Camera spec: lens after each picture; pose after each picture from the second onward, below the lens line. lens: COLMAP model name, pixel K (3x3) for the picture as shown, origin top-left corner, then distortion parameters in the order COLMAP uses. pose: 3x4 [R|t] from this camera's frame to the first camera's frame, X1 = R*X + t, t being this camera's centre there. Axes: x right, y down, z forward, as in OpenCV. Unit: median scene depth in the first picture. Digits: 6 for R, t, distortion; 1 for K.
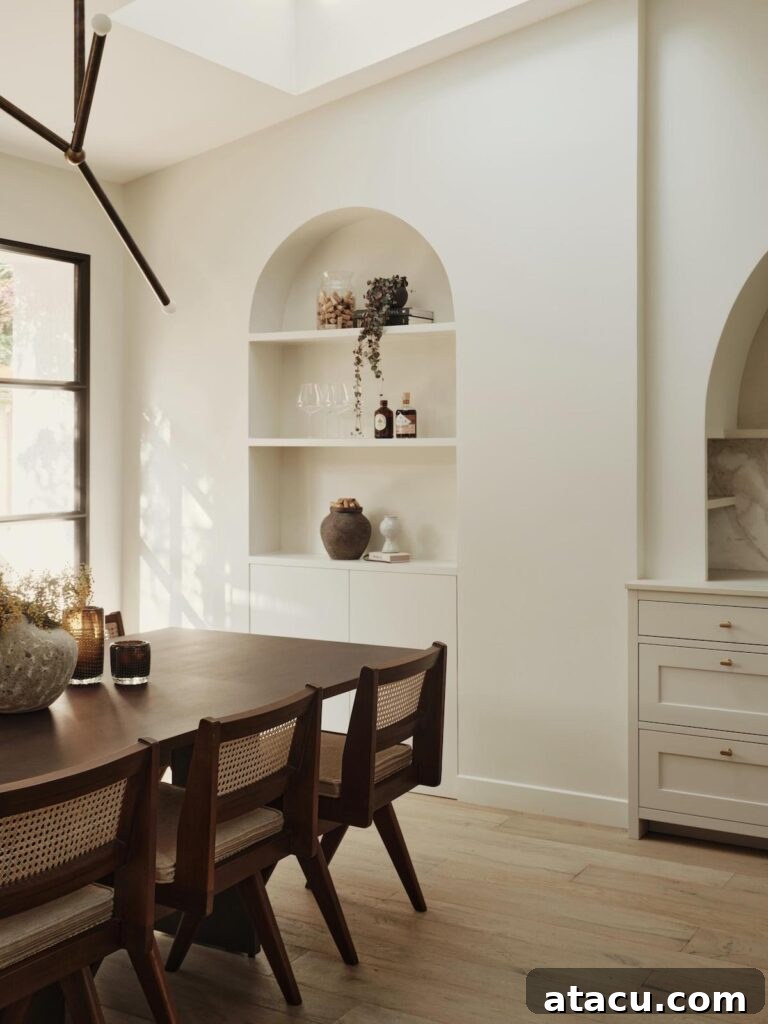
lens RADIAL K [[1214.8, 0, 385.4], [0, 1214.8, 441.5], [0, 0, 1]] dist [-0.016155, 0.006925]
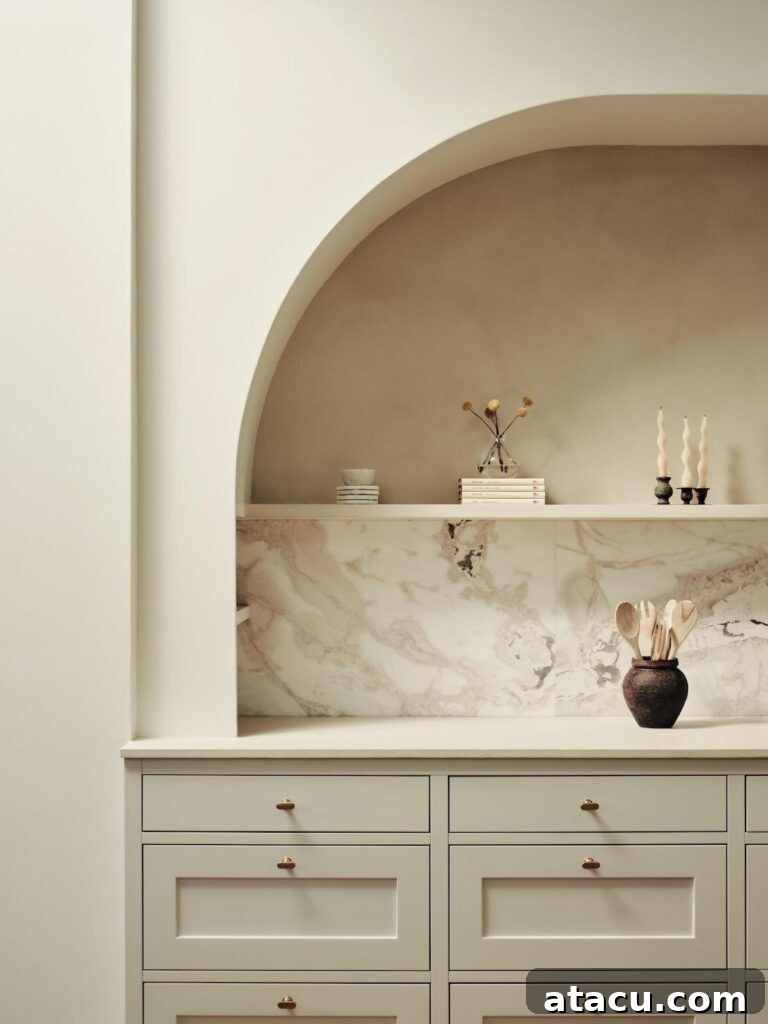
lens RADIAL K [[1454.3, 0, 340.2], [0, 1454.3, 560.8], [0, 0, 1]] dist [-0.033623, -0.012140]
pose [[0.868298, -0.001251, 0.496041, -0.065626], [-0.002713, 0.999970, 0.007272, 0.014757], [-0.496035, -0.007660, 0.868269, 0.286156]]
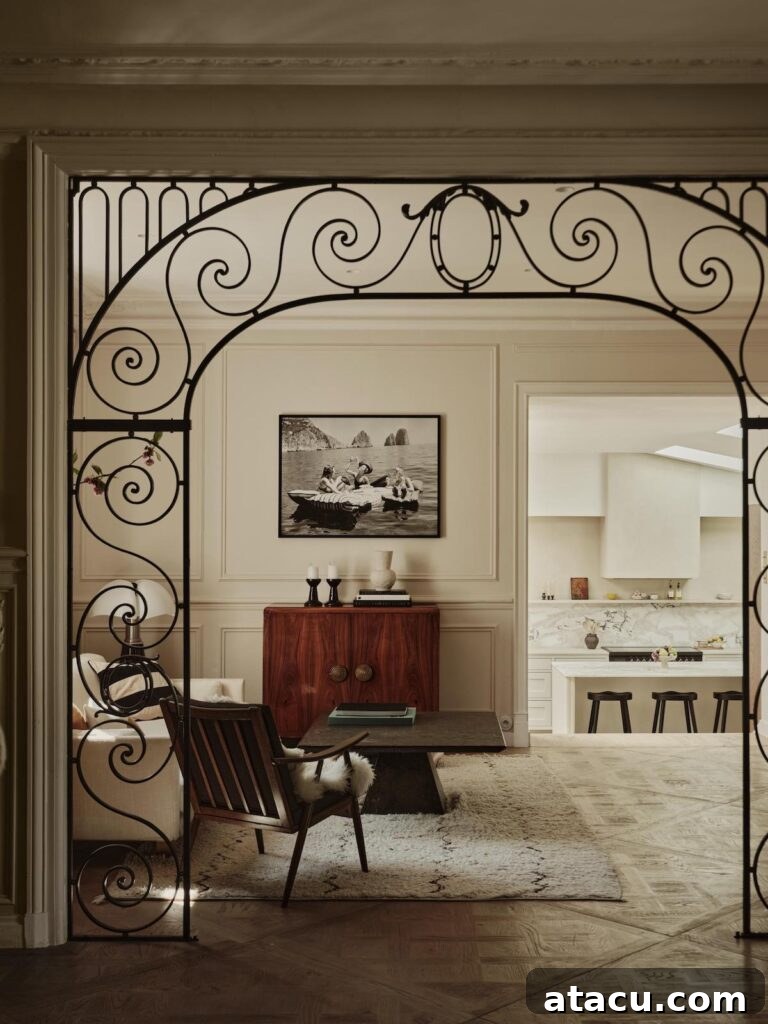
lens RADIAL K [[1388.7, 0, 383.3], [0, 1388.7, 500.0], [0, 0, 1]] dist [0.005921, 0.007940]
pose [[0.868437, 0.009398, 0.495710, -1.533153], [-0.002387, 0.999888, -0.014774, -0.202178], [-0.495793, 0.011647, 0.868362, -1.854614]]
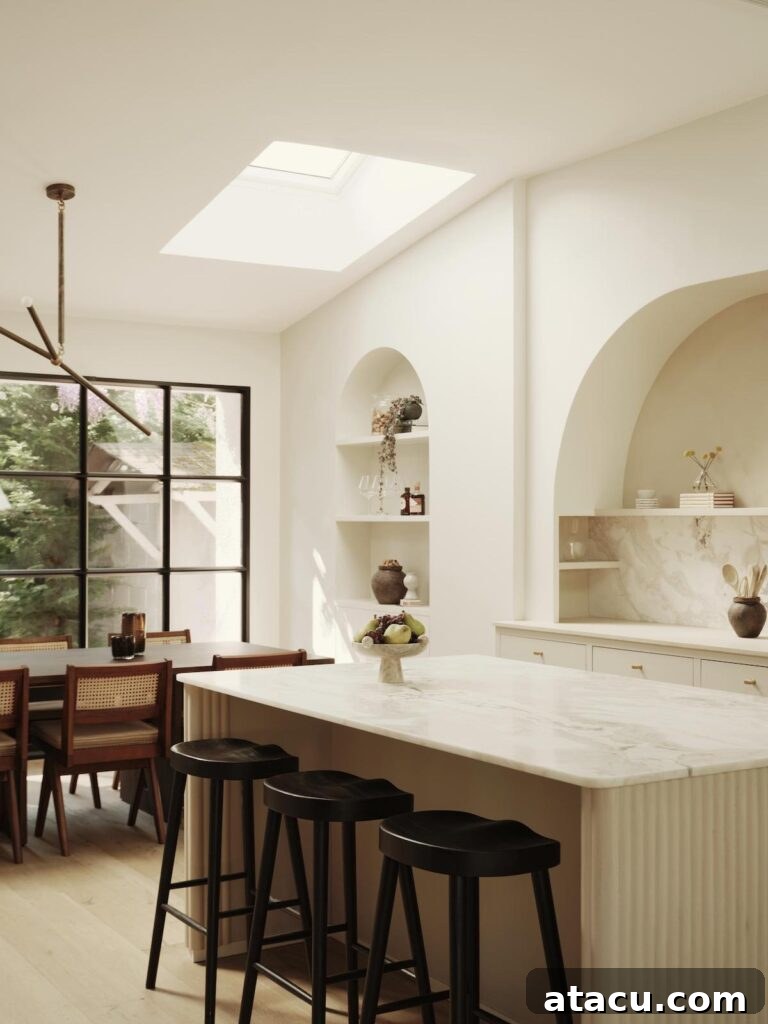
lens RADIAL K [[1286.6, 0, 385.5], [0, 1286.6, 516.1], [0, 0, 1]] dist [-0.014046, 0.005204]
pose [[0.887574, 0.000481, -0.460665, 0.703692], [-0.000309, 1.000000, 0.000449, -0.002876], [0.460665, -0.000257, 0.887574, -0.316654]]
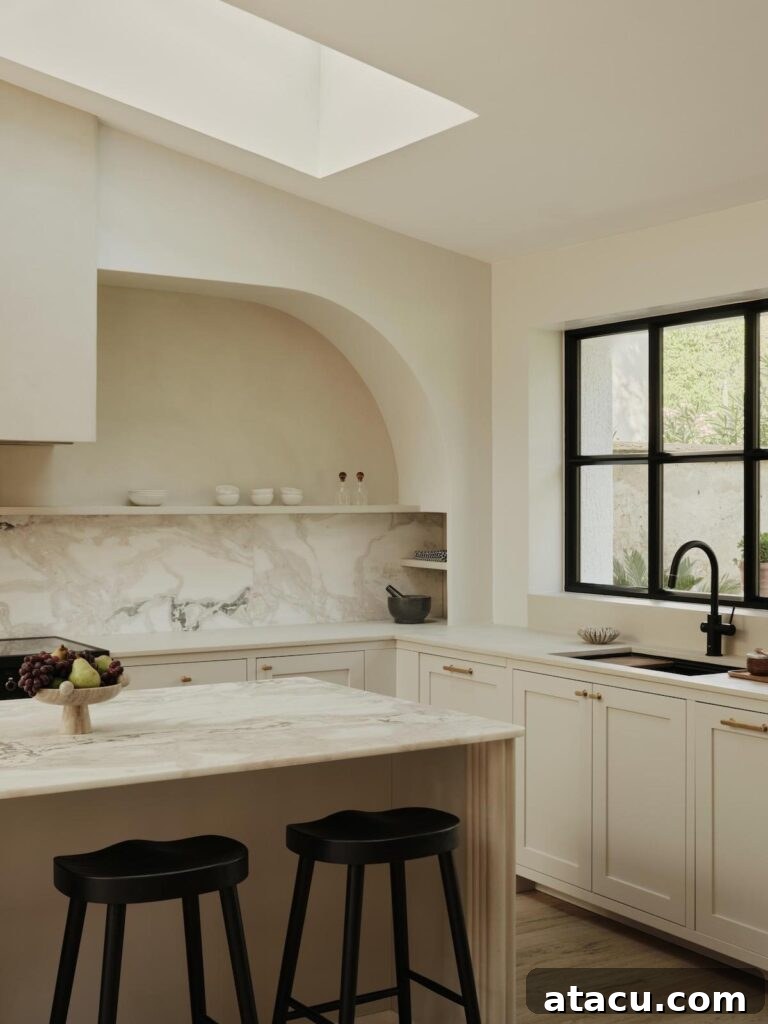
lens RADIAL K [[1388.7, 0, 383.3], [0, 1388.7, 500.0], [0, 0, 1]] dist [0.005921, 0.007940]
pose [[0.466888, 0.001490, 0.884315, -0.153897], [-0.007984, 0.999965, 0.002530, -0.022708], [-0.884280, -0.008242, 0.466884, -0.111095]]
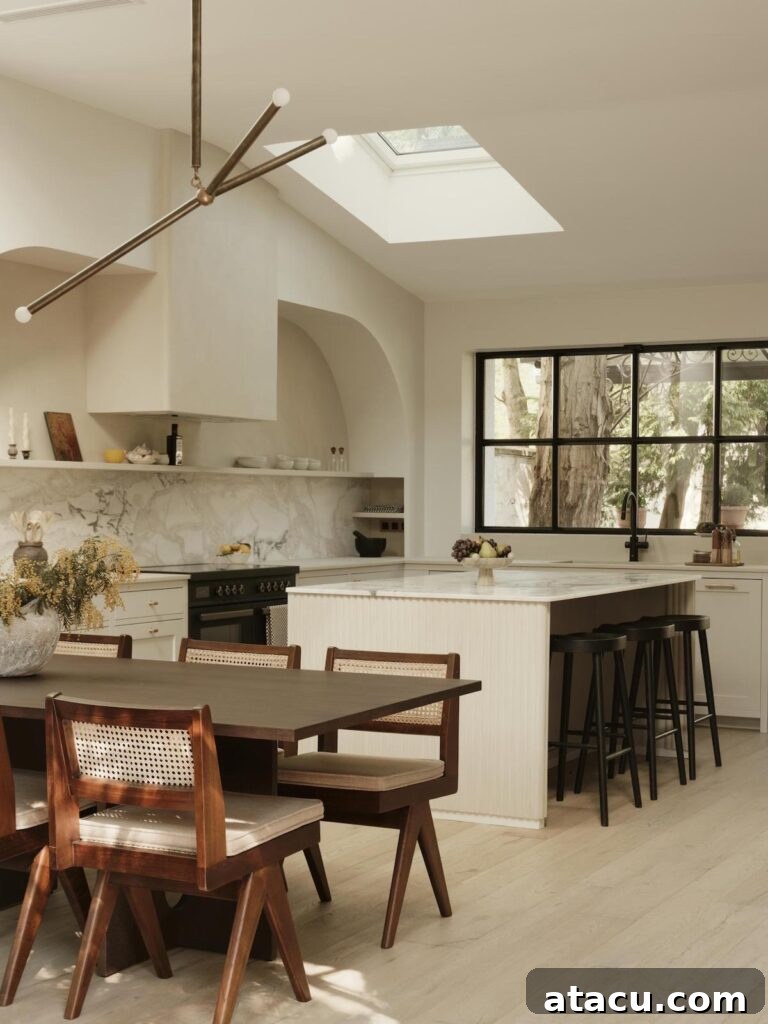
lens RADIAL K [[1646.0, 0, 384.0], [0, 1646.0, 512.0], [0, 0, 1]] dist [-0.001211, 0.015587]
pose [[-0.039160, -0.002778, 0.999229, -1.188435], [-0.009099, 0.999956, 0.002423, 0.034982], [-0.999192, -0.008997, -0.039183, 0.581900]]
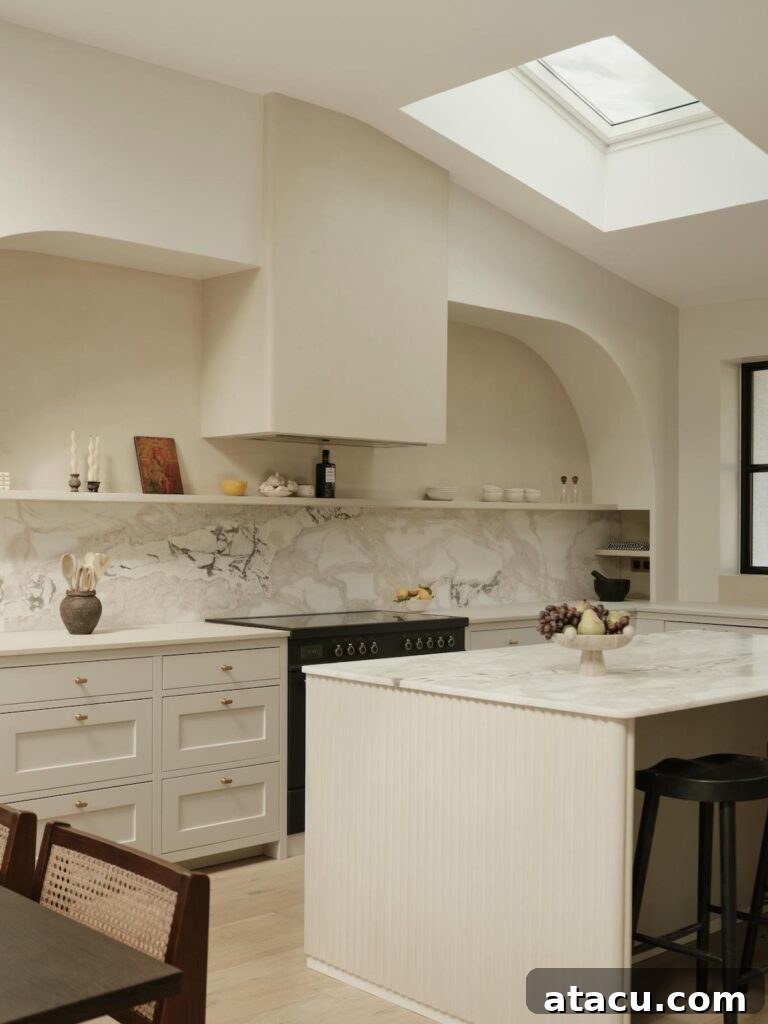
lens RADIAL K [[1286.6, 0, 385.5], [0, 1286.6, 516.1], [0, 0, 1]] dist [-0.014046, 0.005204]
pose [[0.294809, 0.010055, 0.955503, -0.483606], [-0.012380, 0.999901, -0.006702, 0.014000], [-0.955476, -0.009853, 0.294905, 0.315198]]
